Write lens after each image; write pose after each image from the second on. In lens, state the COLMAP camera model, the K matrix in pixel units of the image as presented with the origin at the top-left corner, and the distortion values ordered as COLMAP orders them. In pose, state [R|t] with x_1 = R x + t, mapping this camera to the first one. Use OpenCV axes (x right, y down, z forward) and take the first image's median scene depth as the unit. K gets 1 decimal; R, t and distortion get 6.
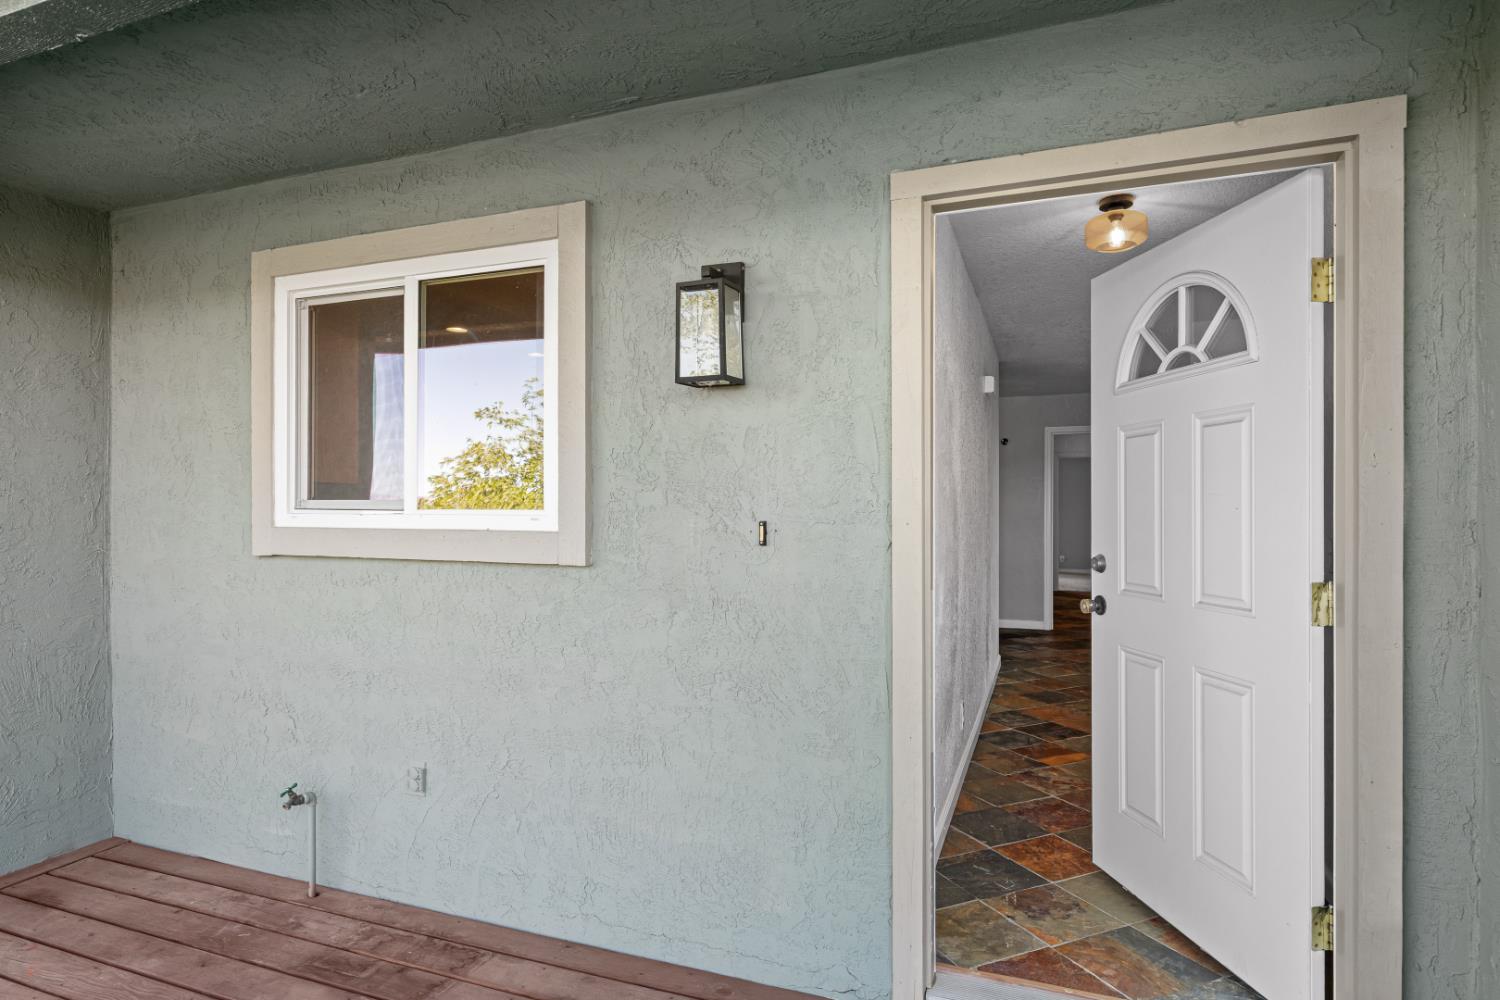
lens RADIAL K [[817.8, 0, 747.5], [0, 817.8, 502.4], [0, 0, 1]] dist [0.004240, -0.000231]
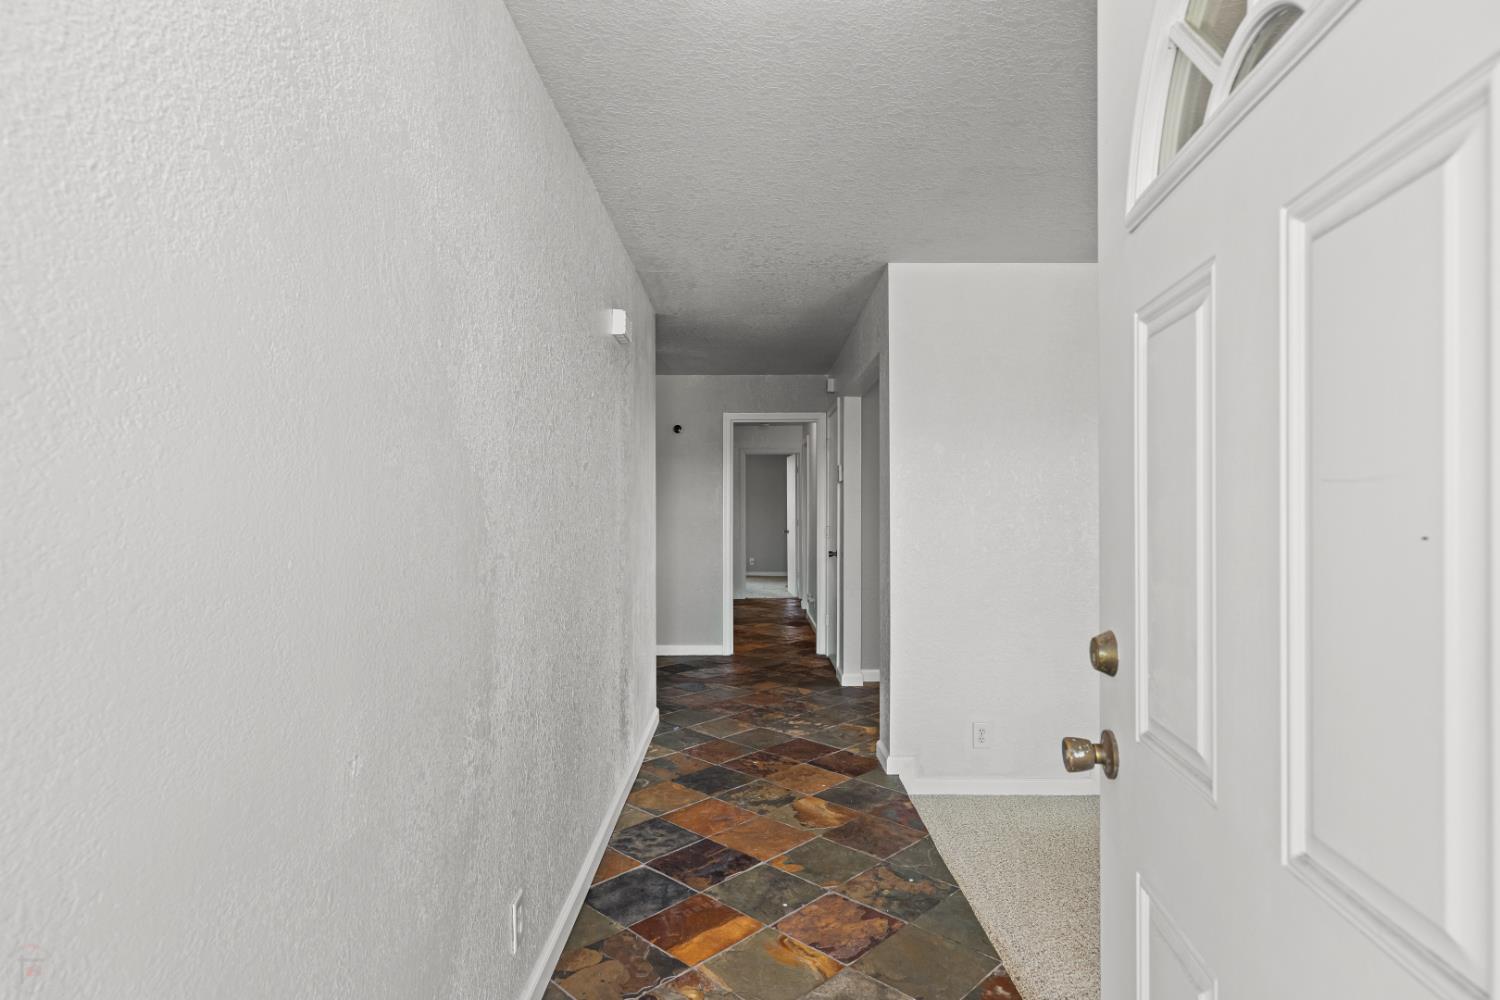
lens RADIAL K [[817.8, 0, 747.5], [0, 817.8, 502.4], [0, 0, 1]] dist [0.004240, -0.000231]
pose [[0.938497, -0.000899, 0.345286, 0.163239], [0.000918, 1.000000, 0.000109, -0.001182], [-0.345286, 0.000215, 0.938497, 0.347494]]
